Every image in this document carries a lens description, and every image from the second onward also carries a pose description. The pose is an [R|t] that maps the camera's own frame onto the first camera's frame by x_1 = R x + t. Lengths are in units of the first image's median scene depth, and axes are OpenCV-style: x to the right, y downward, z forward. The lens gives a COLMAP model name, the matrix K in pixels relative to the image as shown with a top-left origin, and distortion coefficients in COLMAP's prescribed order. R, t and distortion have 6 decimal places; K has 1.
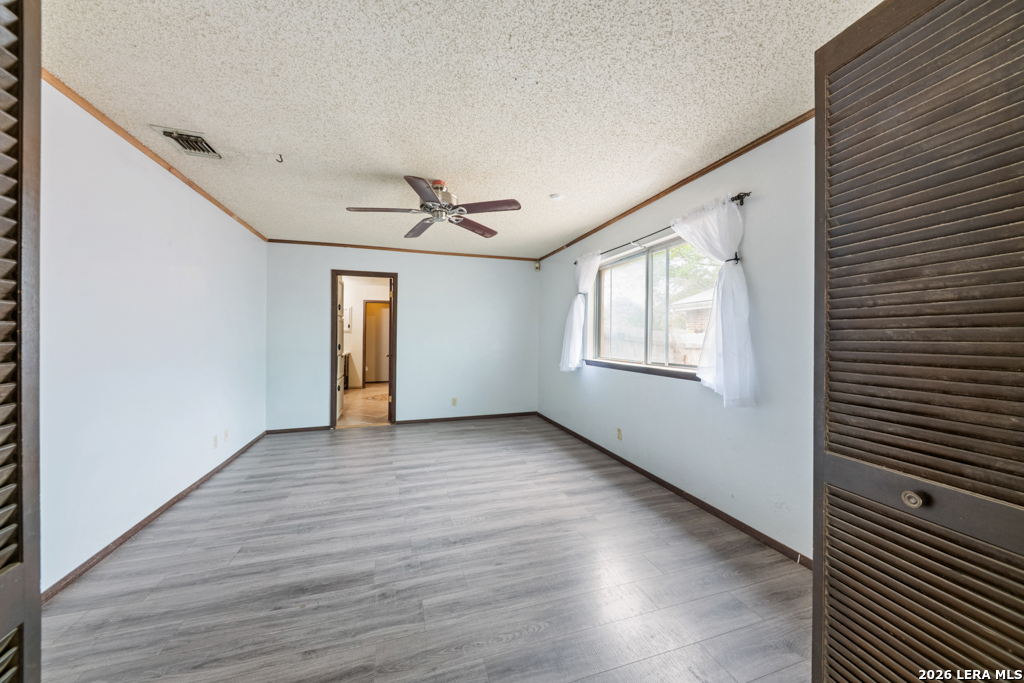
lens RADIAL K [[357.6, 0, 513.2], [0, 357.6, 338.0], [0, 0, 1]] dist [-0.016552, -0.001204]
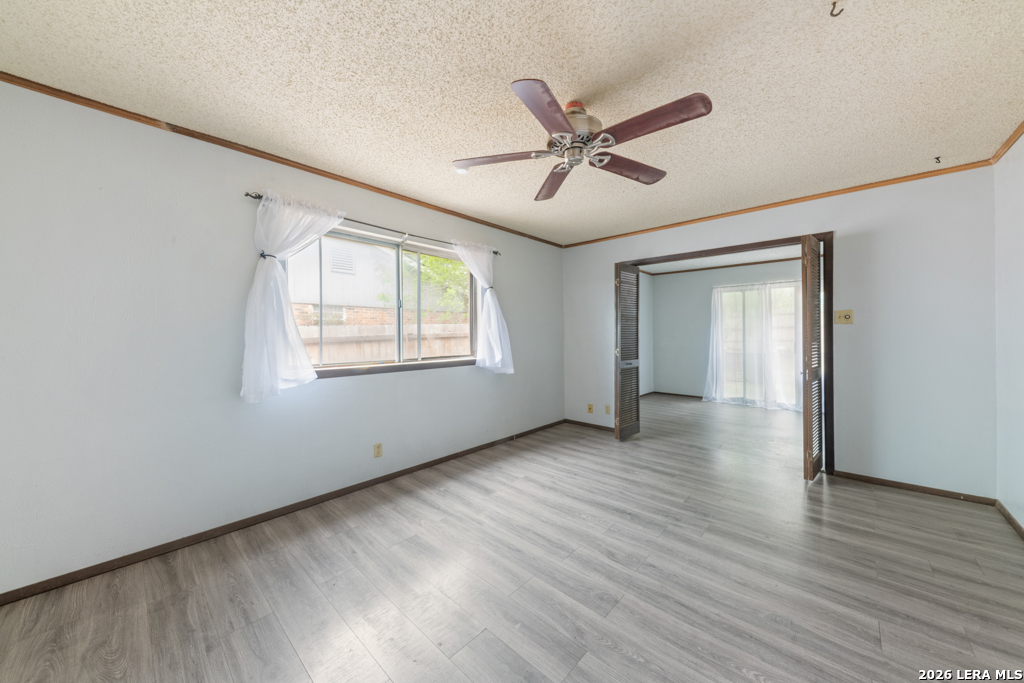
lens RADIAL K [[357.6, 0, 516.8], [0, 357.6, 334.6], [0, 0, 1]] dist [-0.016552, -0.001204]
pose [[-0.498282, -0.001642, 0.867014, -0.744163], [0.007786, 0.999949, 0.006369, -0.006177], [-0.866980, 0.009924, -0.498244, 1.437709]]
